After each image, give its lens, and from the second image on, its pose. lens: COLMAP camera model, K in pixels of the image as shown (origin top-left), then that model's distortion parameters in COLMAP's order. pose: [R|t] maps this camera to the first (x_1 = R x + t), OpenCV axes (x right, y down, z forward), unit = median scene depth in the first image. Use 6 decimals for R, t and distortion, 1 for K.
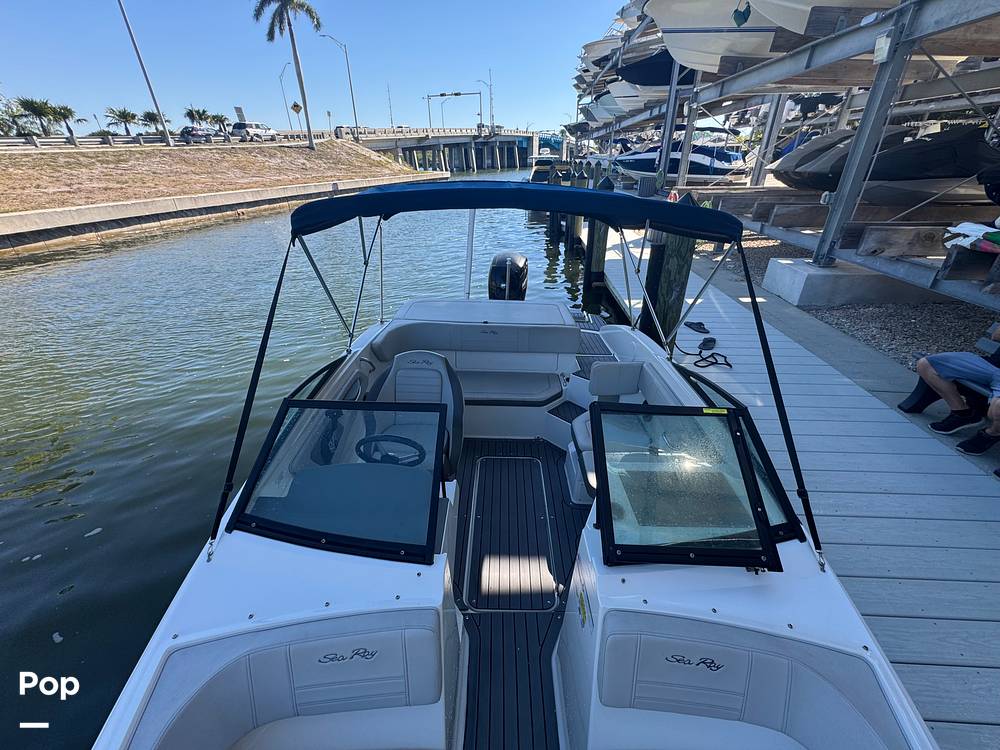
lens RADIAL K [[408.1, 0, 499.7], [0, 408.1, 367.9], [0, 0, 1]] dist [-0.000306, 0.000288]
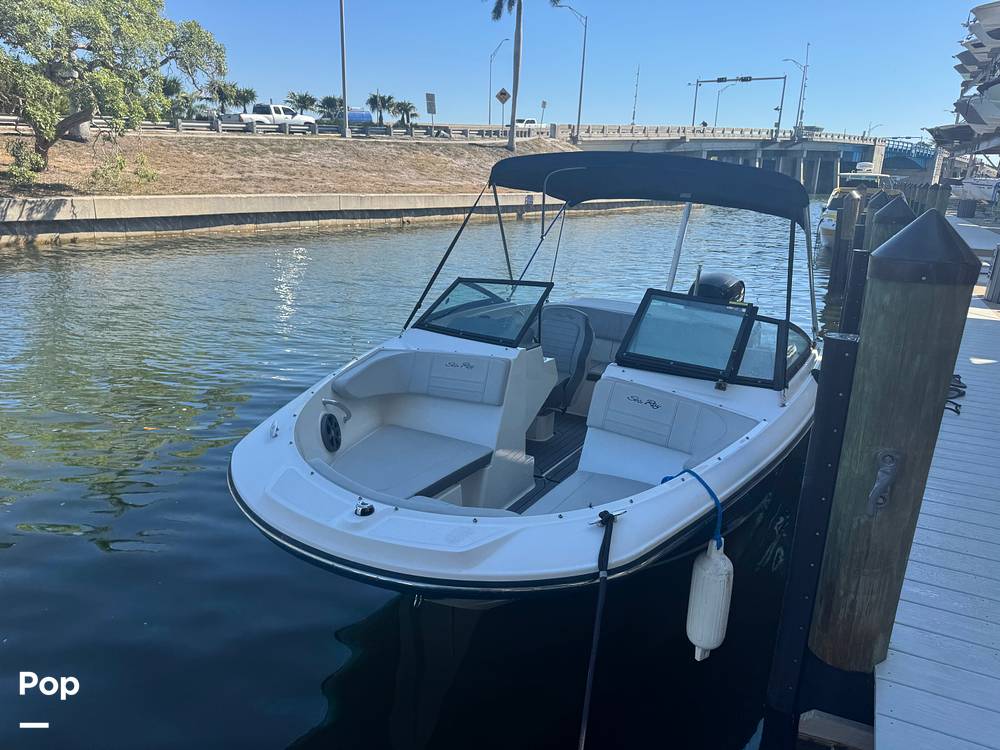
lens RADIAL K [[713.1, 0, 502.1], [0, 713.1, 378.6], [0, 0, 1]] dist [0.071658, -0.092918]
pose [[0.921929, 0.153846, -0.355498, 0.236980], [-0.219977, 0.963340, -0.153579, 0.324875], [0.318838, 0.219791, 0.921973, -0.514617]]
